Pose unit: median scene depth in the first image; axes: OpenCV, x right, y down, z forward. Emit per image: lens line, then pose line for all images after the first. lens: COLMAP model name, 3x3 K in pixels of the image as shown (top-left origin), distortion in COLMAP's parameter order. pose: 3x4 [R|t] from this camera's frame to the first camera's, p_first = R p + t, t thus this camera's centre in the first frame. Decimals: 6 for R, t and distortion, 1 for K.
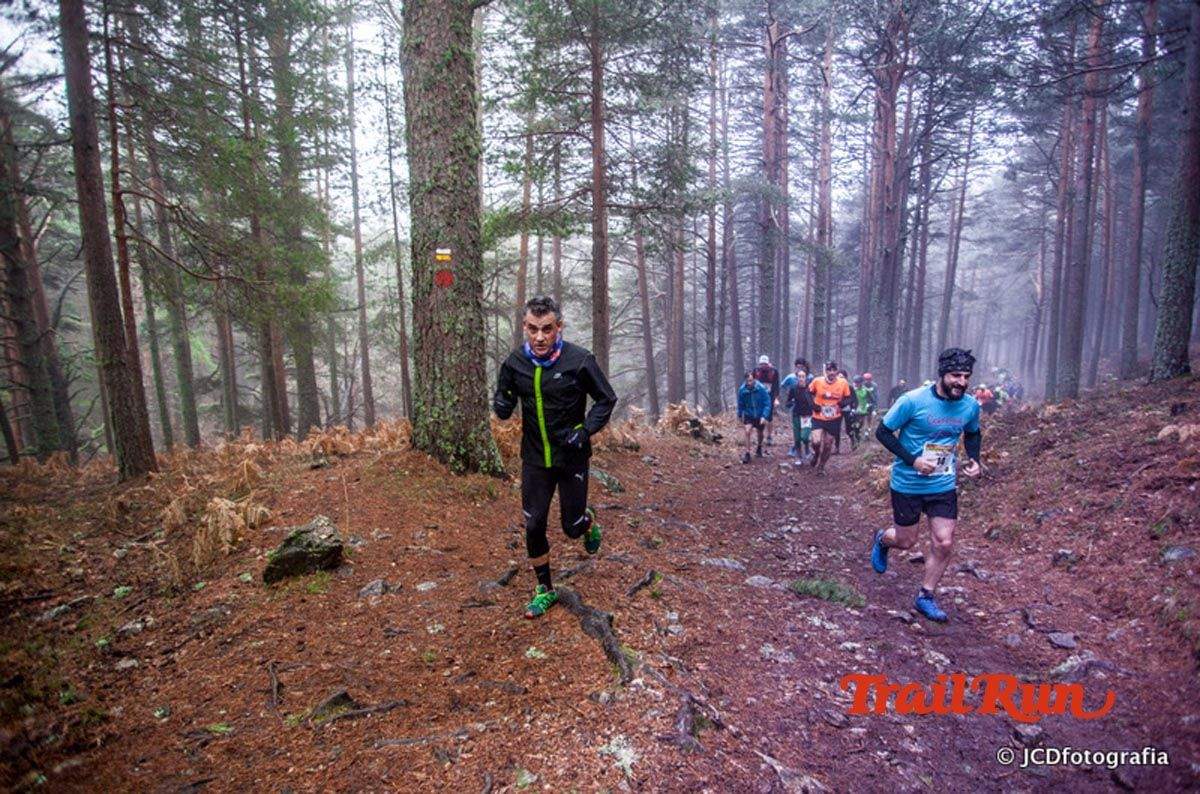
lens RADIAL K [[731.4, 0, 606.5], [0, 731.4, 404.8], [0, 0, 1]] dist [-0.094642, 0.054455]
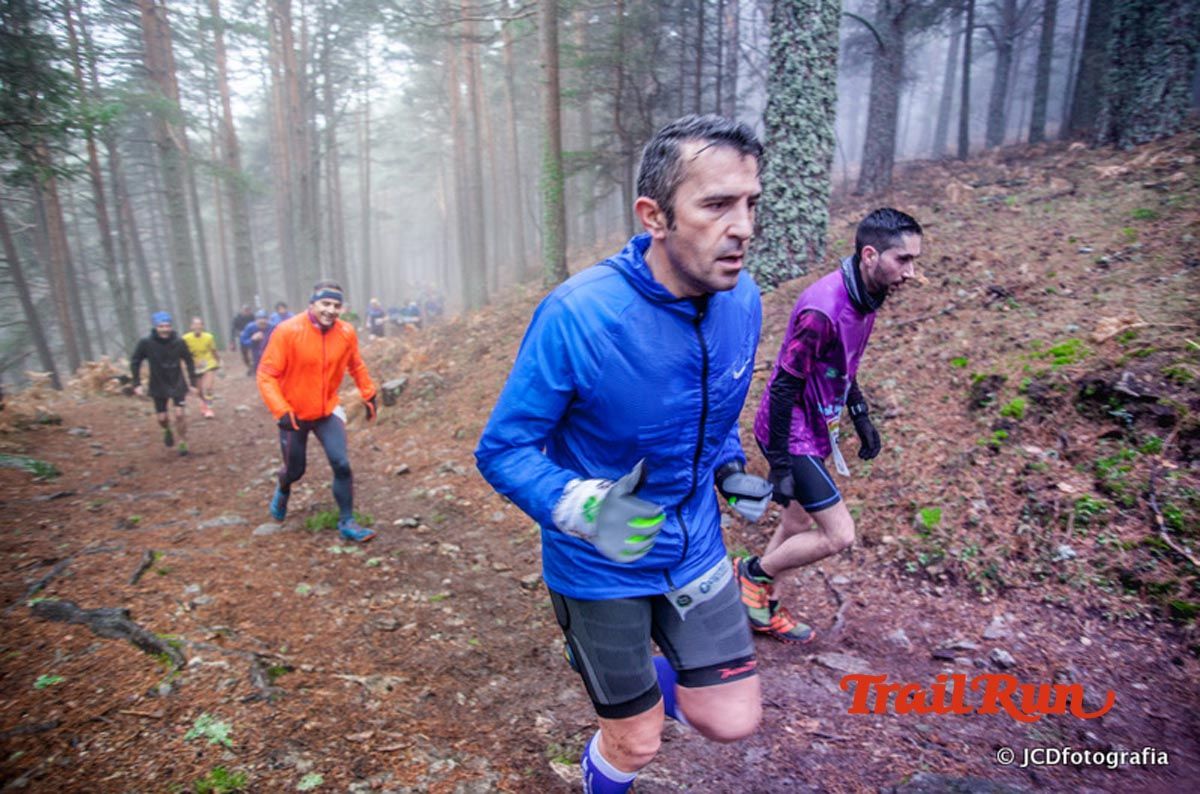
lens RADIAL K [[733.1, 0, 602.0], [0, 733.1, 401.1], [0, 0, 1]] dist [-0.095399, 0.052235]
pose [[0.729156, -0.181154, 0.659935, -0.064165], [0.113438, 0.982982, 0.144495, -0.018092], [-0.674880, -0.030497, 0.737297, -0.031365]]
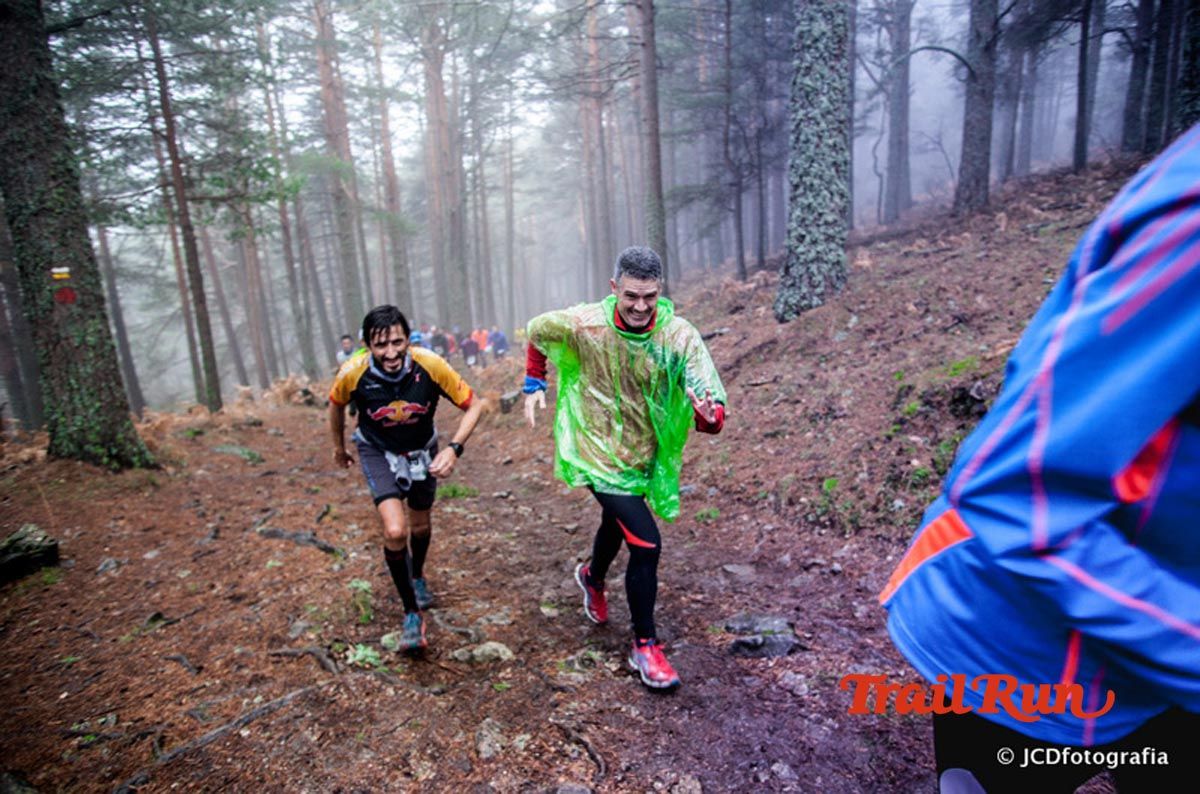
lens RADIAL K [[734.1, 0, 606.0], [0, 734.1, 403.4], [0, 0, 1]] dist [-0.098211, 0.054514]
pose [[0.843087, -0.165270, 0.511752, -0.130507], [0.131617, 0.986078, 0.101621, -0.022002], [-0.521422, -0.018320, 0.853102, -0.347376]]
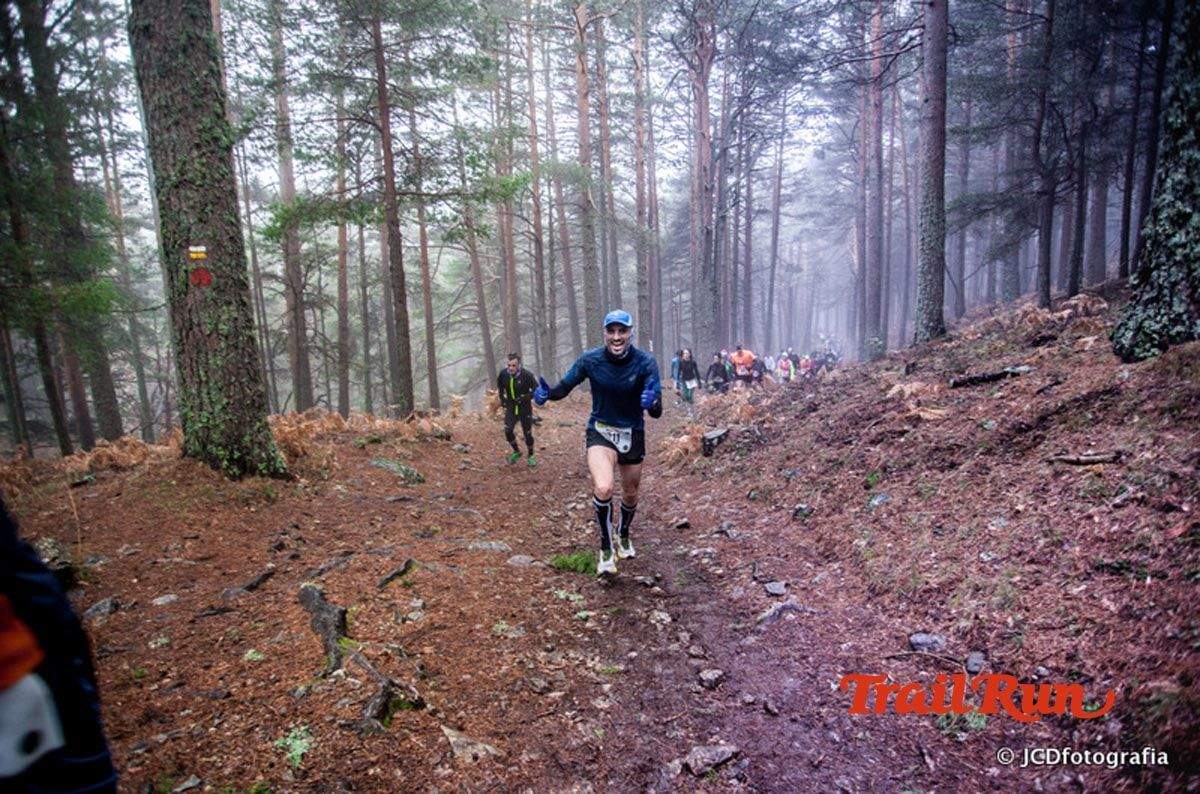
lens RADIAL K [[732.7, 0, 606.5], [0, 732.7, 404.2], [0, 0, 1]] dist [-0.094147, 0.056774]
pose [[0.979093, -0.066591, 0.192203, 0.126544], [0.062183, 0.997647, 0.028884, -0.000931], [-0.193674, -0.016328, 0.980930, -0.033495]]
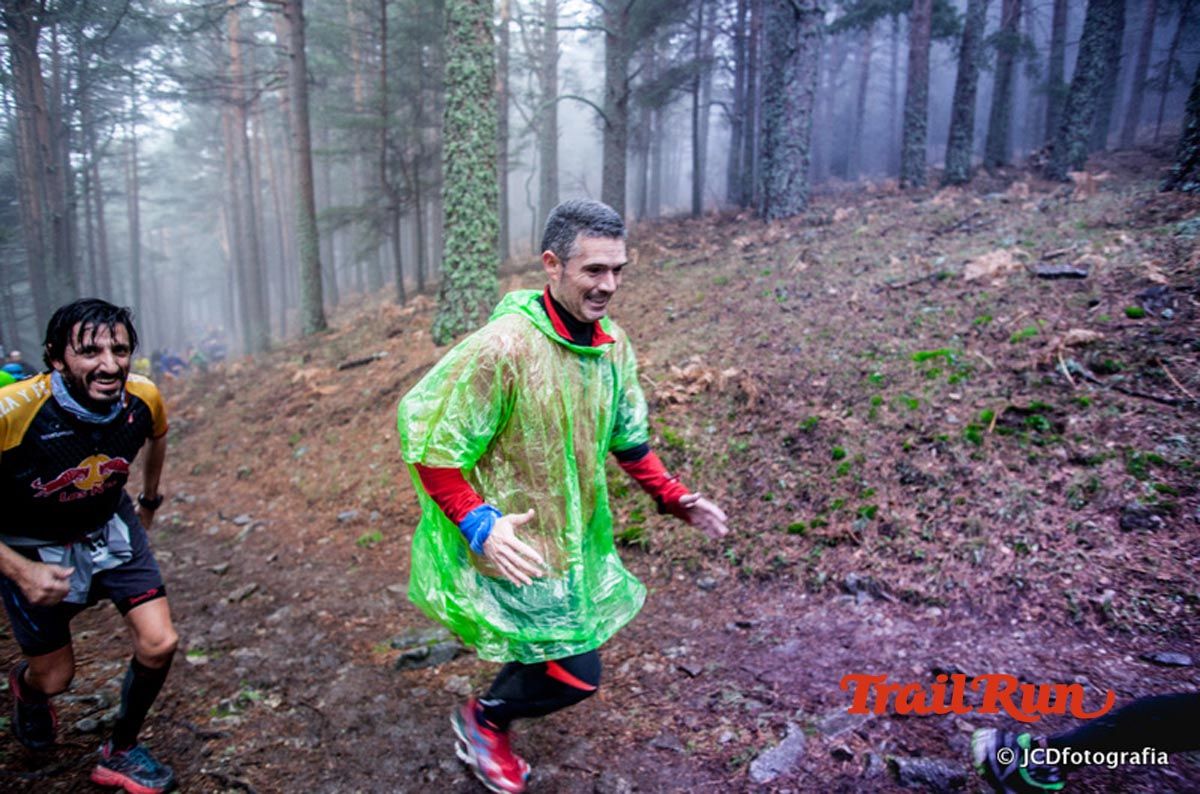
lens RADIAL K [[734.1, 0, 606.0], [0, 734.1, 403.4], [0, 0, 1]] dist [-0.098211, 0.054514]
pose [[0.528829, -0.169745, 0.831581, -0.141709], [0.119410, 0.984931, 0.125111, -0.017783], [-0.840286, 0.033137, 0.541129, -0.372386]]
